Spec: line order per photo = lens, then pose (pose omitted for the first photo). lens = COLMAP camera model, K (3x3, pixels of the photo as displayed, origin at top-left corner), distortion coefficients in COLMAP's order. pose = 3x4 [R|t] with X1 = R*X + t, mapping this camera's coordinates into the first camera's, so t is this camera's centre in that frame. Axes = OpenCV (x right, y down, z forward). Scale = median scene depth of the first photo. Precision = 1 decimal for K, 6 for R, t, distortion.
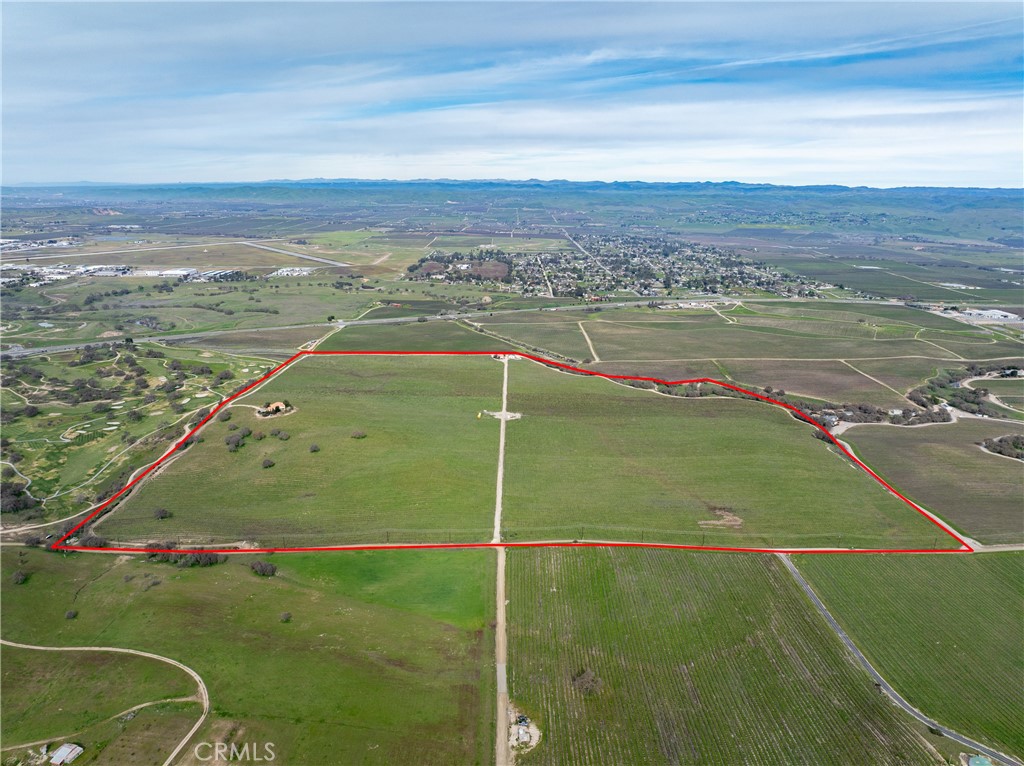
lens RADIAL K [[727.7, 0, 508.4], [0, 727.7, 380.2], [0, 0, 1]] dist [-0.055613, 0.032250]
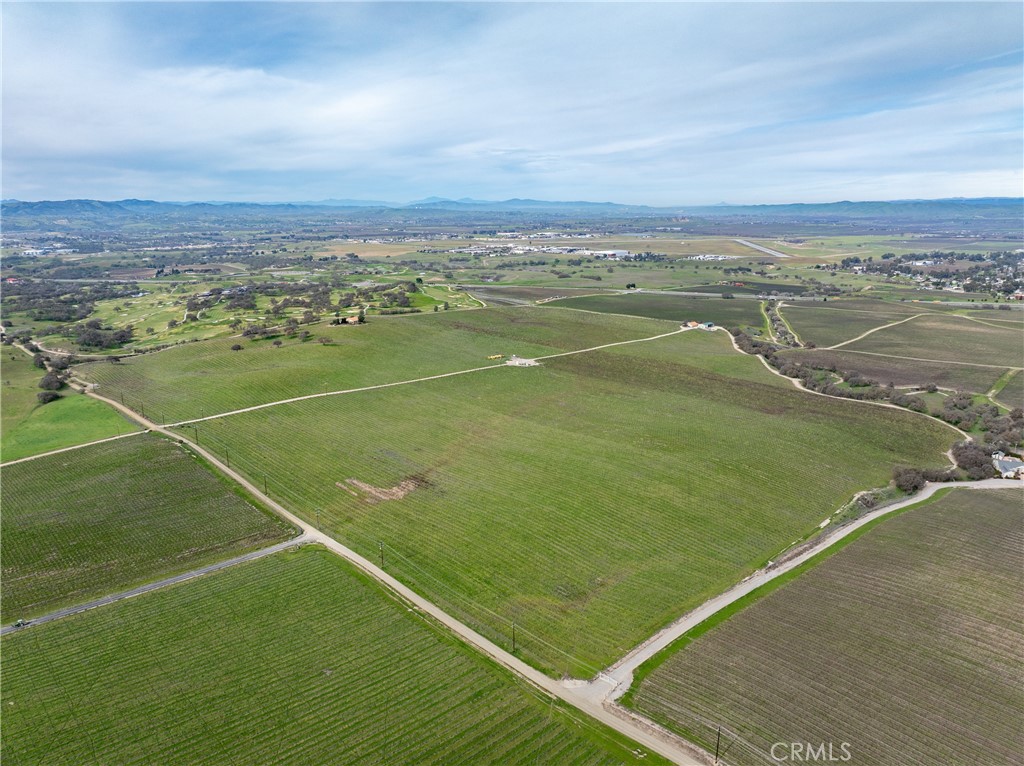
lens RADIAL K [[727.7, 0, 507.9], [0, 727.7, 391.6], [0, 0, 1]] dist [-0.055613, 0.032250]
pose [[0.678973, 0.162202, -0.716021, 0.659572], [-0.175796, 0.982836, 0.055944, 0.045262], [0.712805, 0.087889, 0.695834, 0.515286]]
